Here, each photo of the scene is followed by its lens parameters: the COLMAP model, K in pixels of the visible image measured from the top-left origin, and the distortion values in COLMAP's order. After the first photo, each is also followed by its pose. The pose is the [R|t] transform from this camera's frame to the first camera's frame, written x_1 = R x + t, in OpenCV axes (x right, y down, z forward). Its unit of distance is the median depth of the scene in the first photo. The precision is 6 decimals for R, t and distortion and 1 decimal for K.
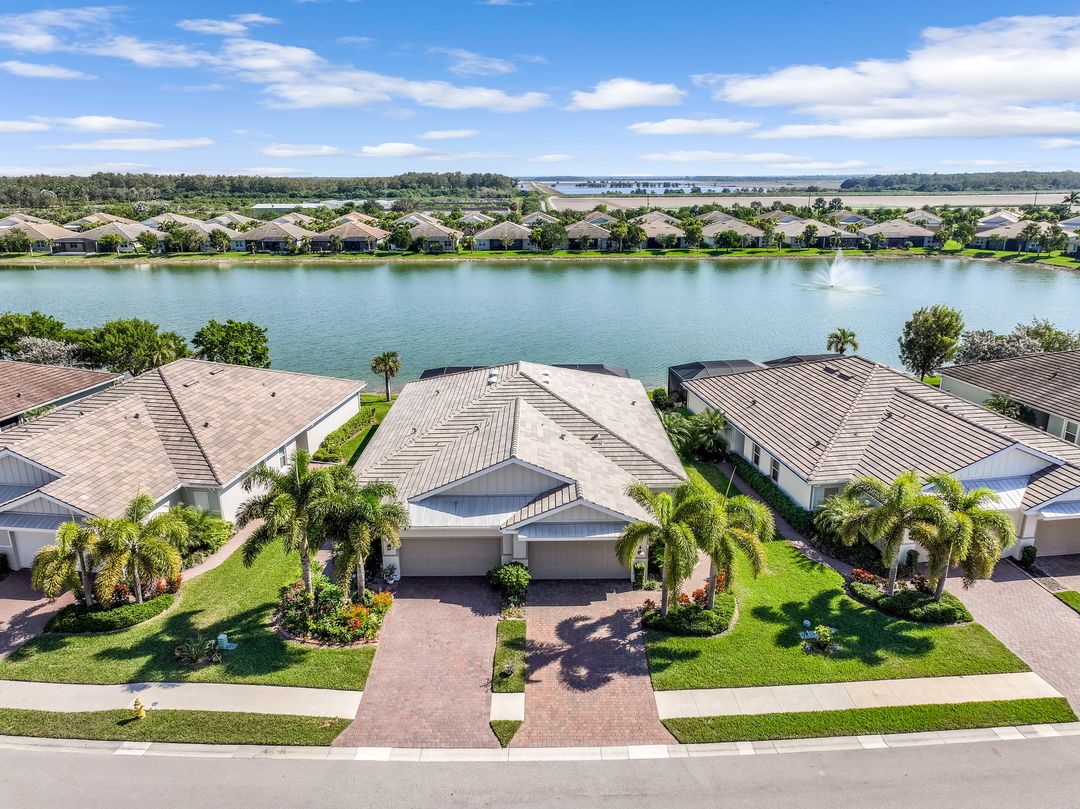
lens RADIAL K [[756.0, 0, 544.2], [0, 756.0, 400.0], [0, 0, 1]] dist [0.000614, 0.009936]
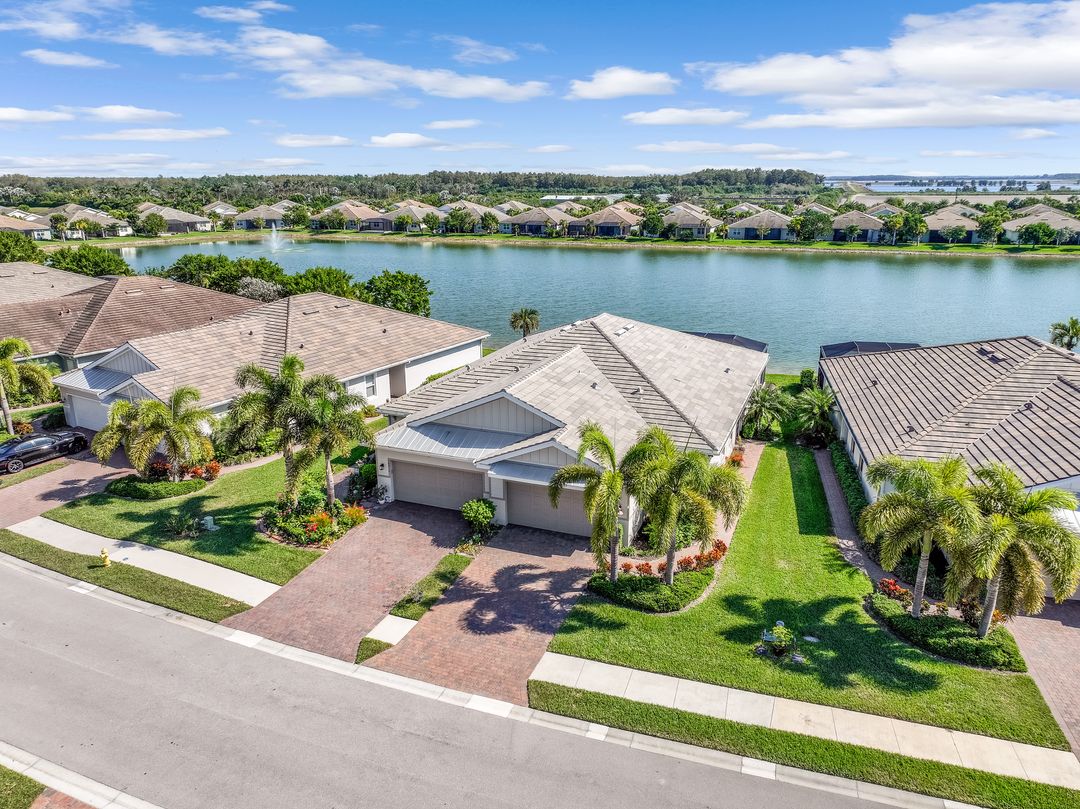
lens RADIAL K [[756.0, 0, 544.2], [0, 756.0, 400.0], [0, 0, 1]] dist [0.000614, 0.009936]
pose [[0.925627, 0.106913, -0.363021, 0.245132], [-0.106977, 0.994060, 0.019992, 0.044005], [0.363002, 0.020330, 0.931567, 0.099043]]
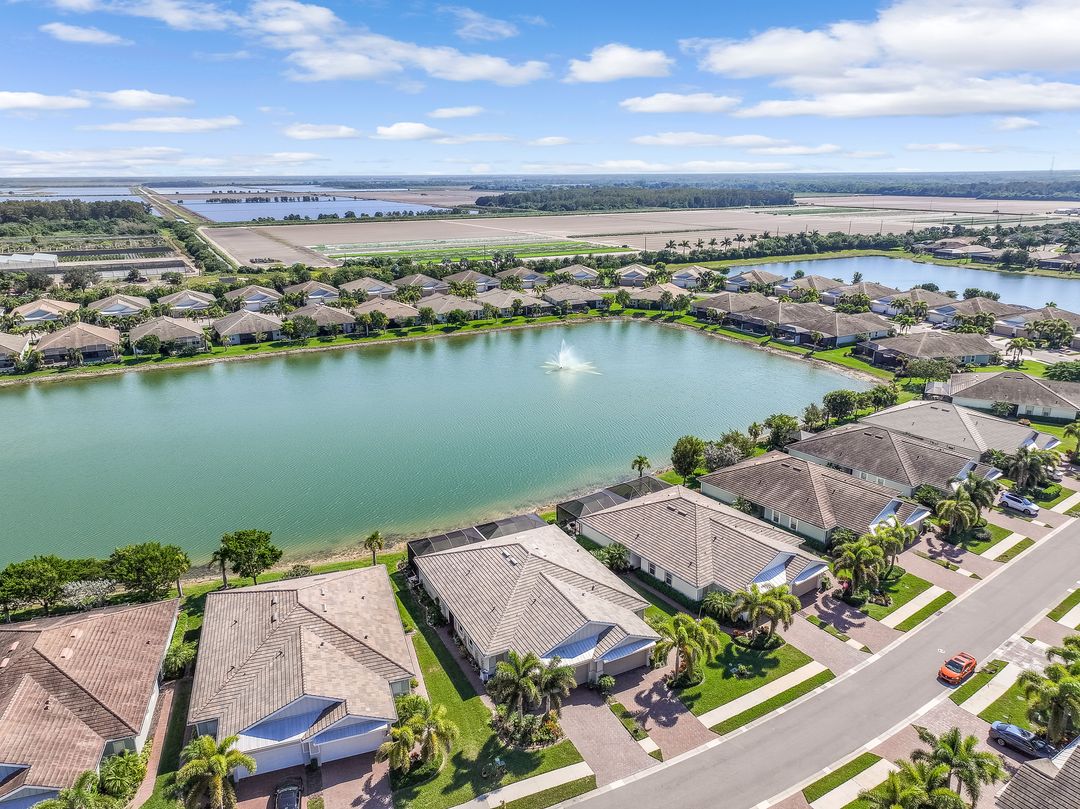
lens RADIAL K [[756.0, 0, 544.2], [0, 756.0, 400.0], [0, 0, 1]] dist [0.000614, 0.009936]
pose [[0.891618, -0.132236, 0.433049, -0.635459], [0.131431, 0.990810, 0.031946, -0.392390], [-0.433294, 0.028432, 0.900804, -0.496437]]
